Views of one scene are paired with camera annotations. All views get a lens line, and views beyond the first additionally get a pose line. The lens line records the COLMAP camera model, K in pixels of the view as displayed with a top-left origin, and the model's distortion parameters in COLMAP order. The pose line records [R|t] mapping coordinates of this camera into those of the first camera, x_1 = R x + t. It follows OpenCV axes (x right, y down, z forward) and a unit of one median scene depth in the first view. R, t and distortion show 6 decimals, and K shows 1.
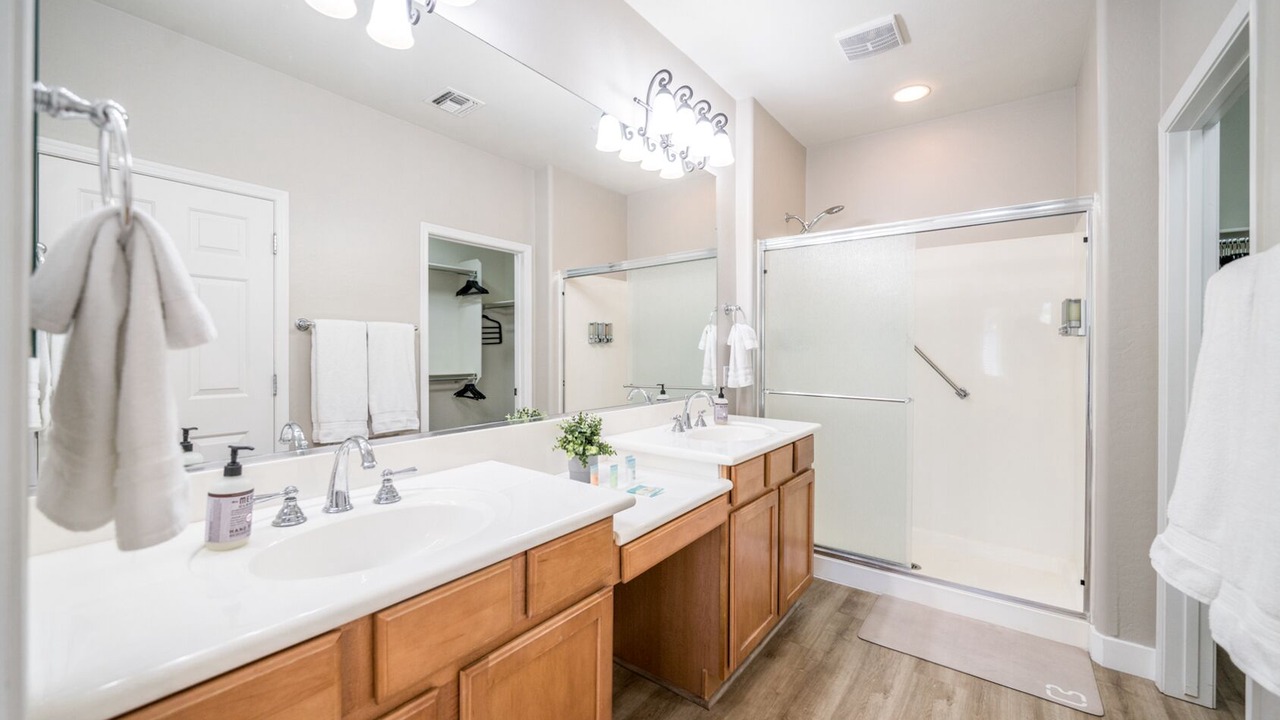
lens RADIAL K [[483.6, 0, 629.9], [0, 483.6, 357.4], [0, 0, 1]] dist [-0.016620, 0.000016]
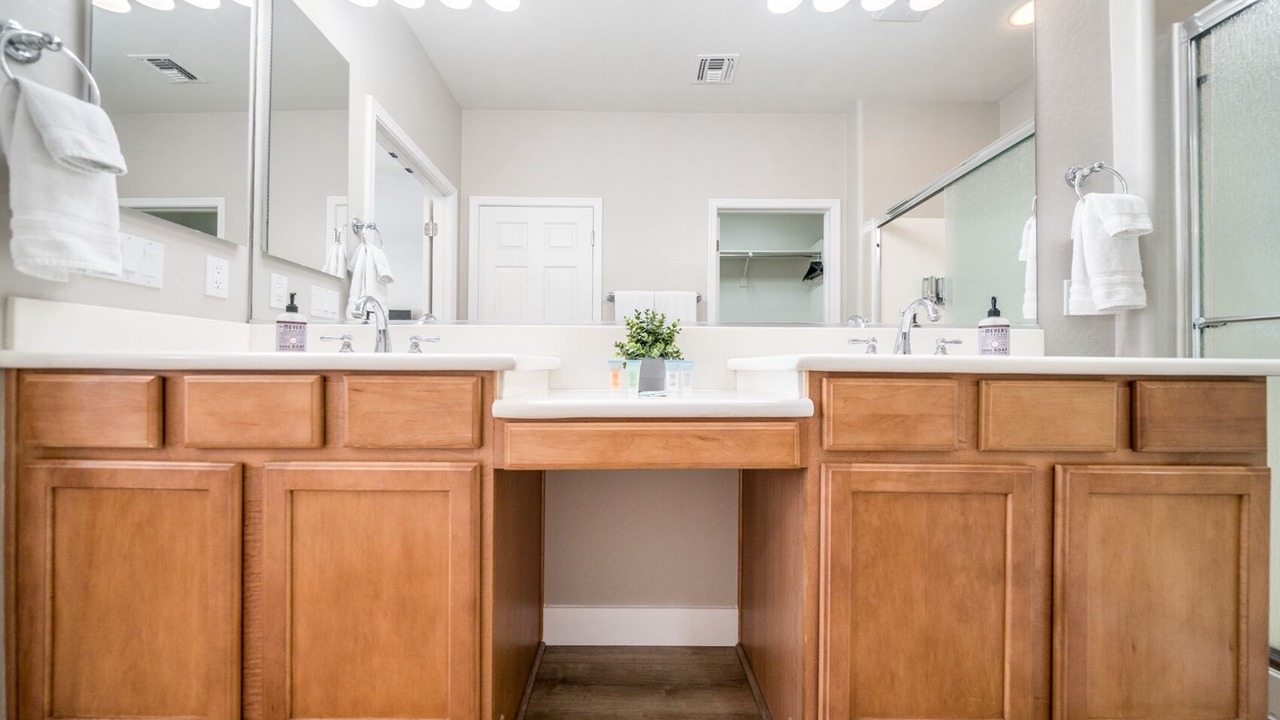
lens RADIAL K [[443.4, 0, 639.4], [0, 443.4, 365.8], [0, 0, 1]] dist [-0.014447, 0.002265]
pose [[0.626815, -0.007828, -0.779129, 0.286844], [-0.005669, 0.999877, -0.014607, 0.131940], [0.779148, 0.013573, 0.626693, 0.305567]]
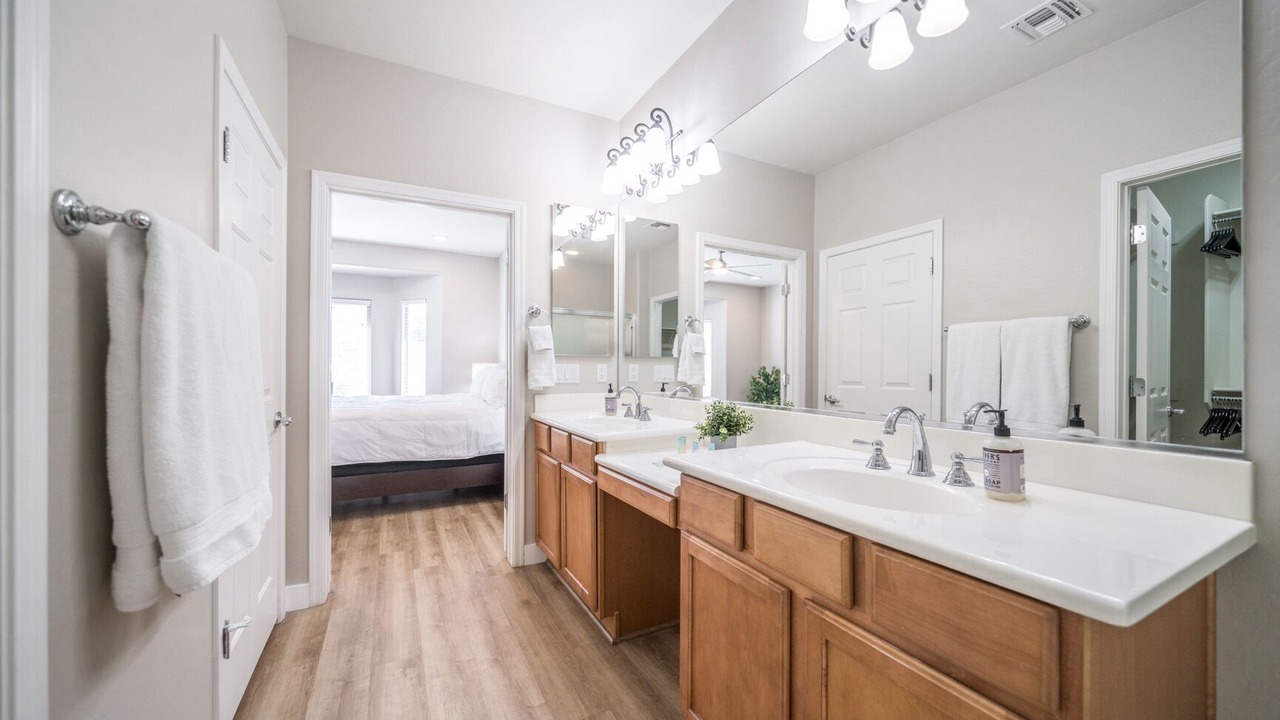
lens RADIAL K [[483.6, 0, 629.9], [0, 483.6, 357.4], [0, 0, 1]] dist [-0.016620, 0.000016]
pose [[-0.422824, -0.022484, -0.905933, 0.620714], [-0.007337, 0.999744, -0.021388, 0.022483], [0.906182, -0.002397, -0.422881, 0.768166]]
